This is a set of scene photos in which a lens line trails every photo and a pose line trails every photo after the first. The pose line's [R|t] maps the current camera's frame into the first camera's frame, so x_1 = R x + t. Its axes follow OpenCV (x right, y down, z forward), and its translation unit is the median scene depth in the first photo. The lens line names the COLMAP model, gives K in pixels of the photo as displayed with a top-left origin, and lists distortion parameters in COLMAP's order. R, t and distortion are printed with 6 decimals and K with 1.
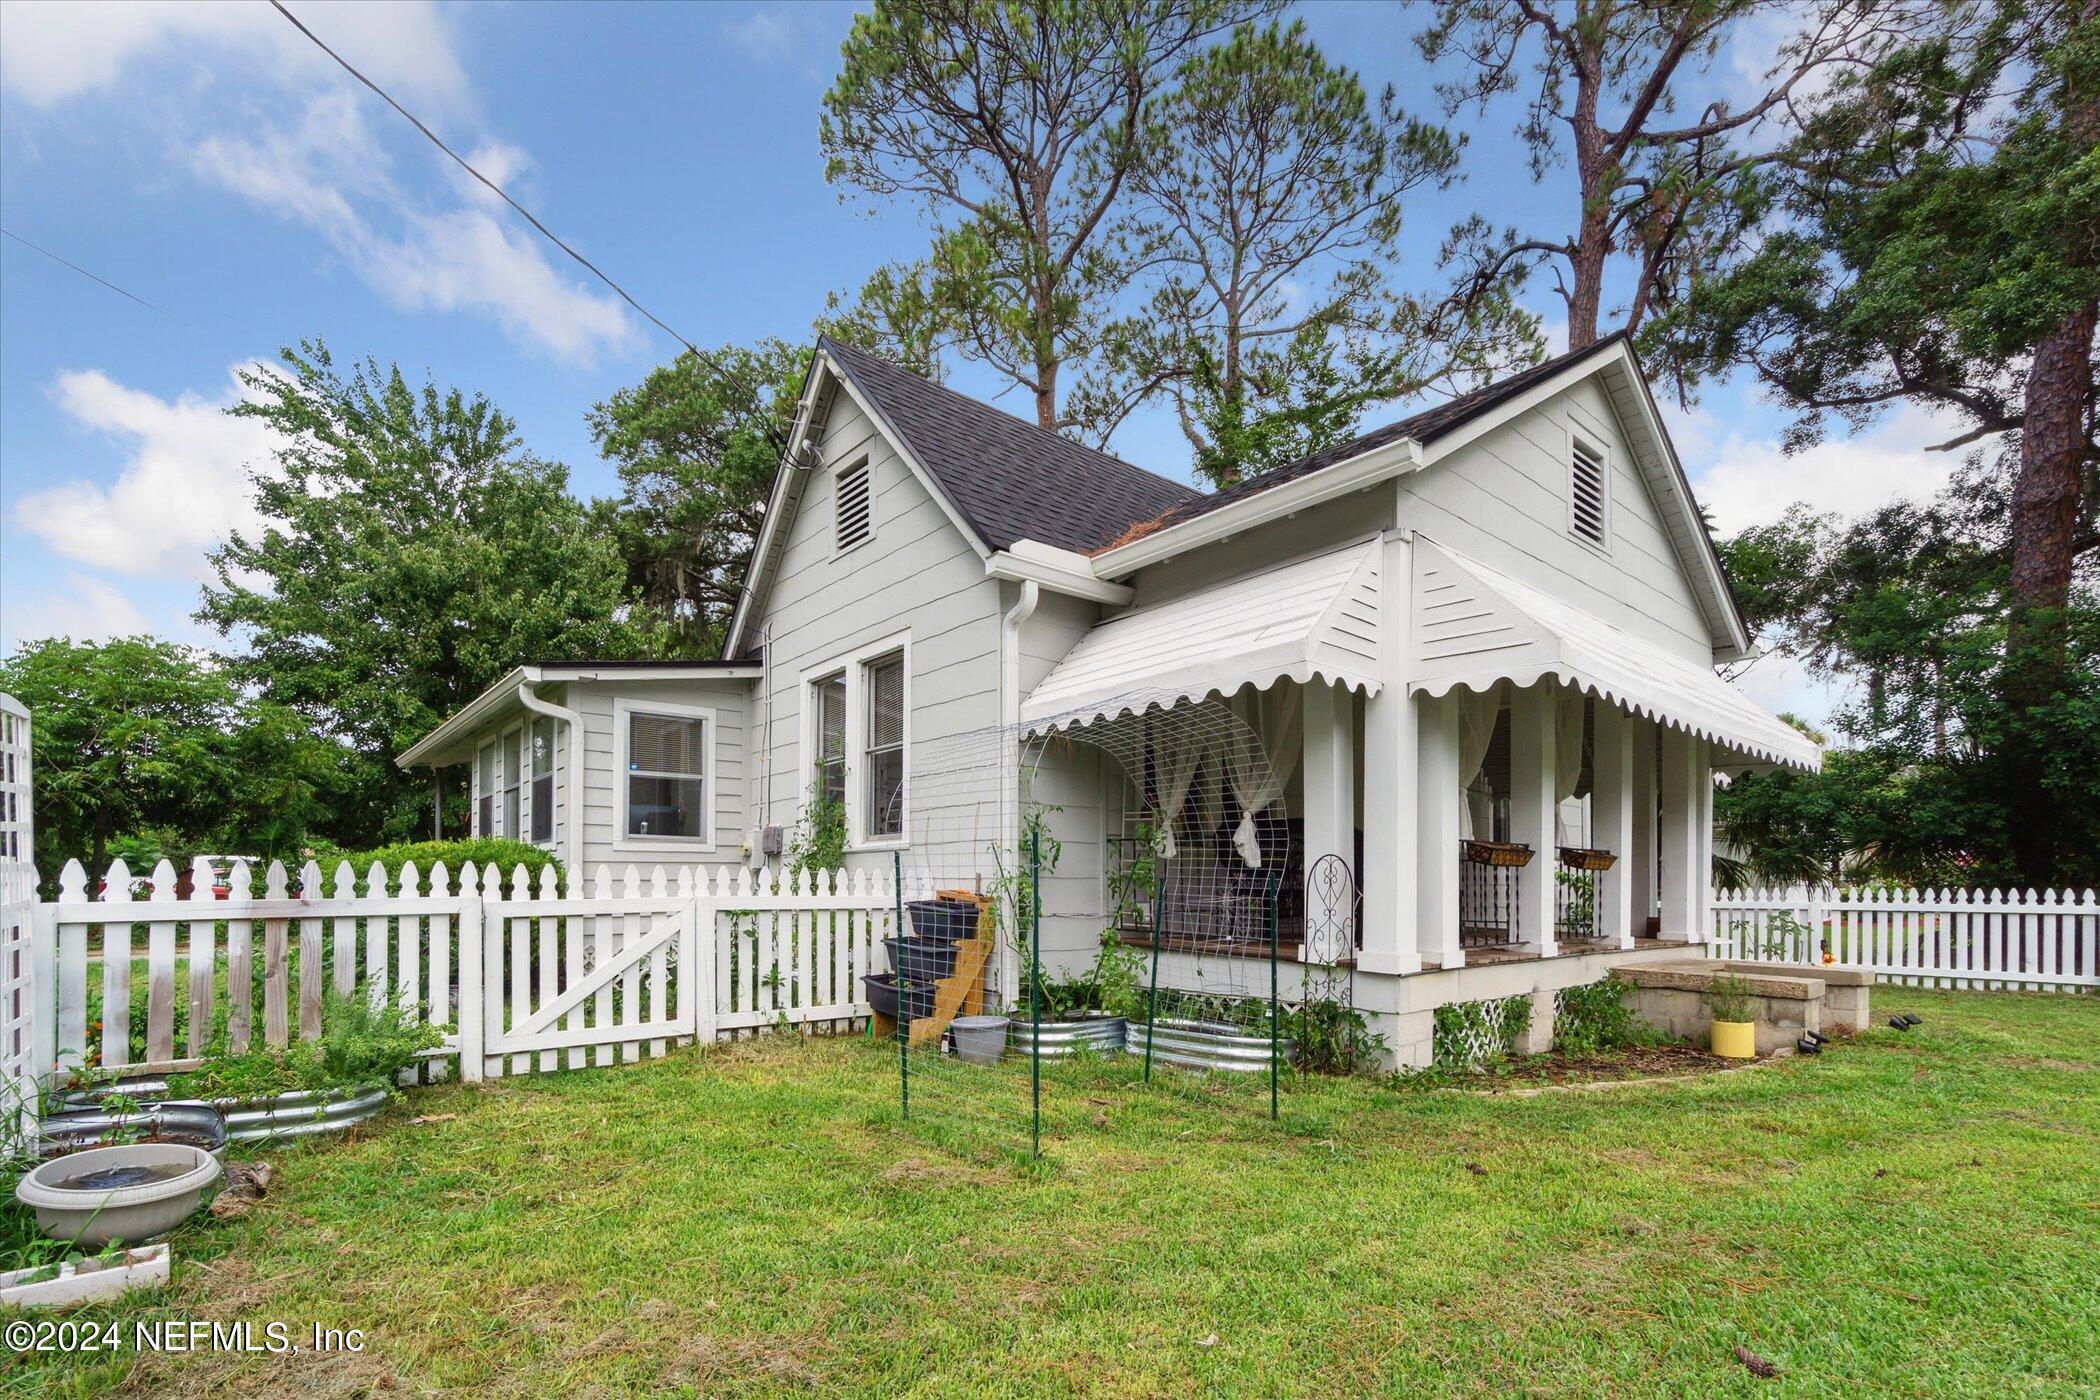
lens RADIAL K [[960.2, 0, 1051.7], [0, 960.2, 896.2], [0, 0, 1]] dist [-0.004598, -0.000865]
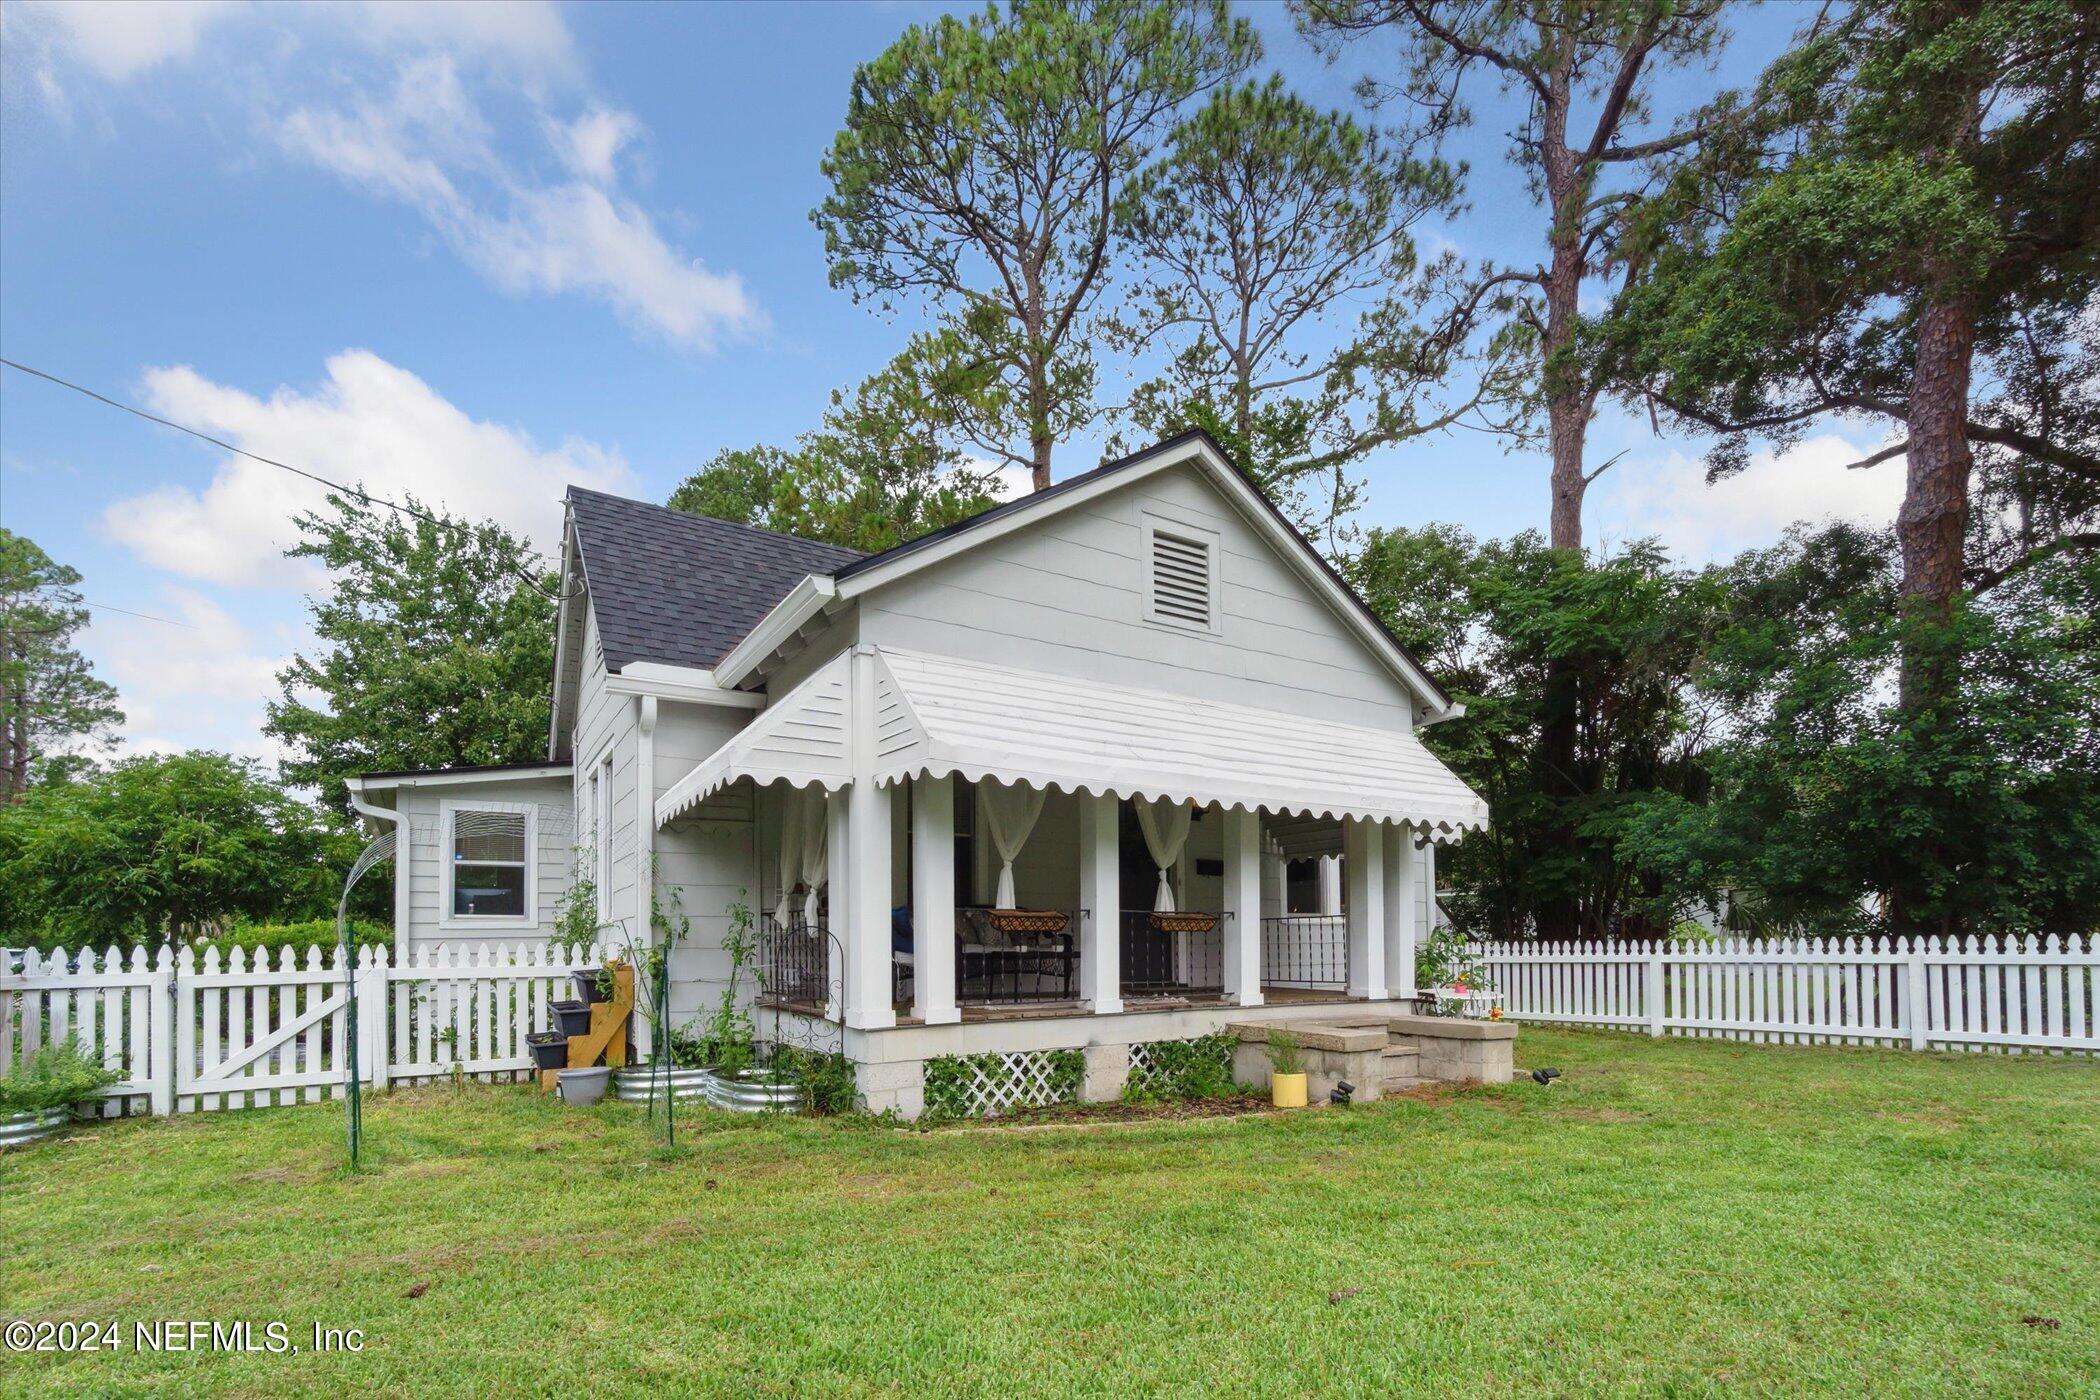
lens RADIAL K [[981.3, 0, 1054.4], [0, 981.3, 941.8], [0, 0, 1]] dist [-0.004346, -0.000275]
pose [[0.989944, -0.018205, -0.140285, 0.266708], [0.016007, 0.999731, -0.016782, 0.000126], [0.140553, 0.014368, 0.989969, -0.048671]]
